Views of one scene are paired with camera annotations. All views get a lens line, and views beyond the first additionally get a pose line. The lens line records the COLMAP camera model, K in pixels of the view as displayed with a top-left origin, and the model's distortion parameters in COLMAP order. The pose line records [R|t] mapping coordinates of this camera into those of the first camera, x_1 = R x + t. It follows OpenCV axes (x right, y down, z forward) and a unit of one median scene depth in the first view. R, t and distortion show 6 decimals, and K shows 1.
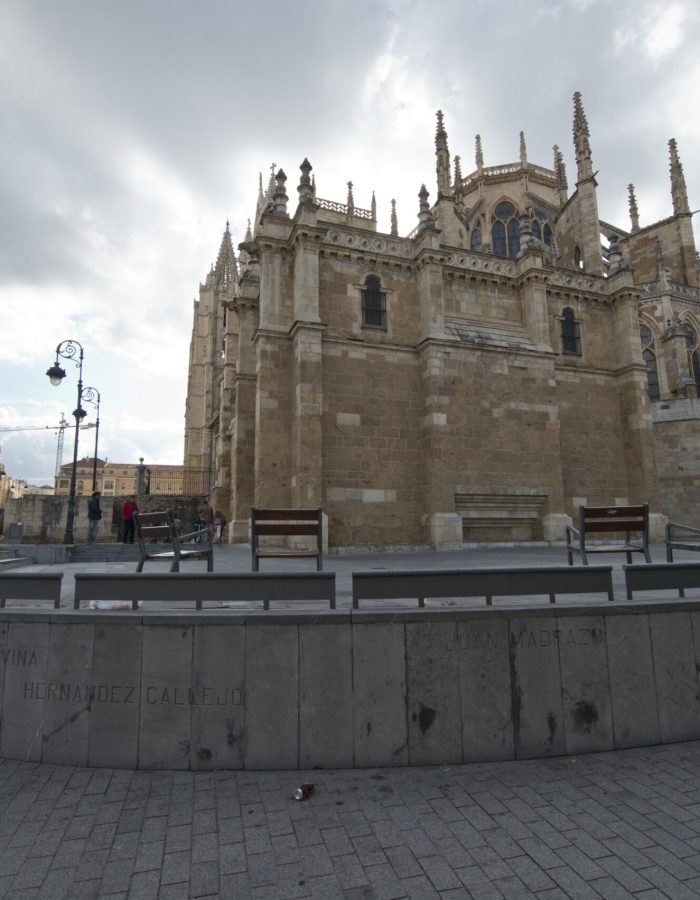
lens RADIAL K [[537.6, 0, 347.1], [0, 537.6, 447.0], [0, 0, 1]] dist [-0.008780, -0.004870]
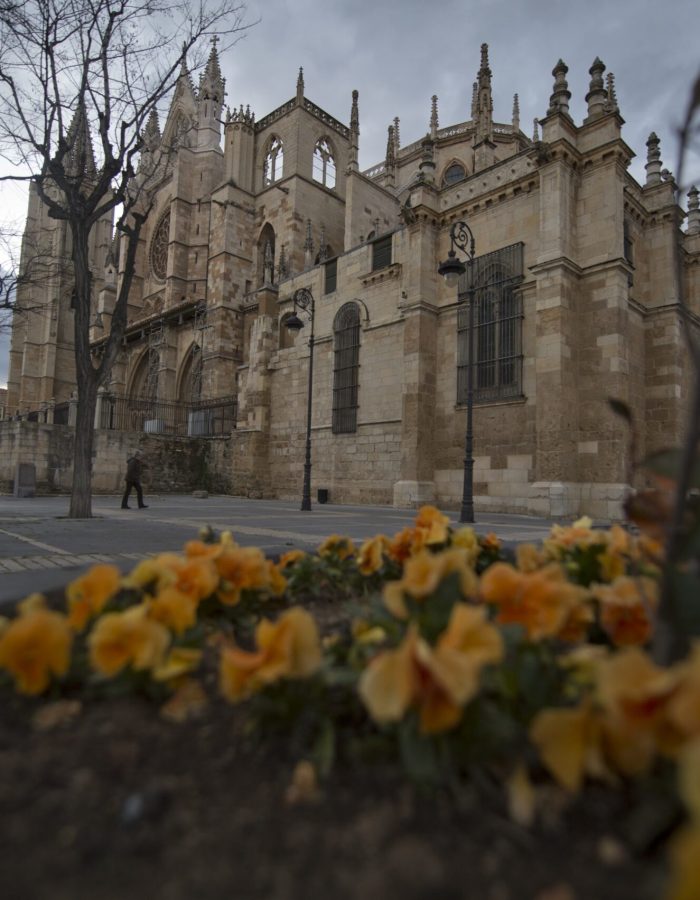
lens RADIAL K [[537.6, 0, 346.2], [0, 537.6, 450.7], [0, 0, 1]] dist [-0.008780, -0.004870]
pose [[0.921761, 0.068190, 0.381715, -0.622595], [-0.107520, 0.990762, 0.082647, 0.032213], [-0.372553, -0.117223, 0.920578, 0.278480]]
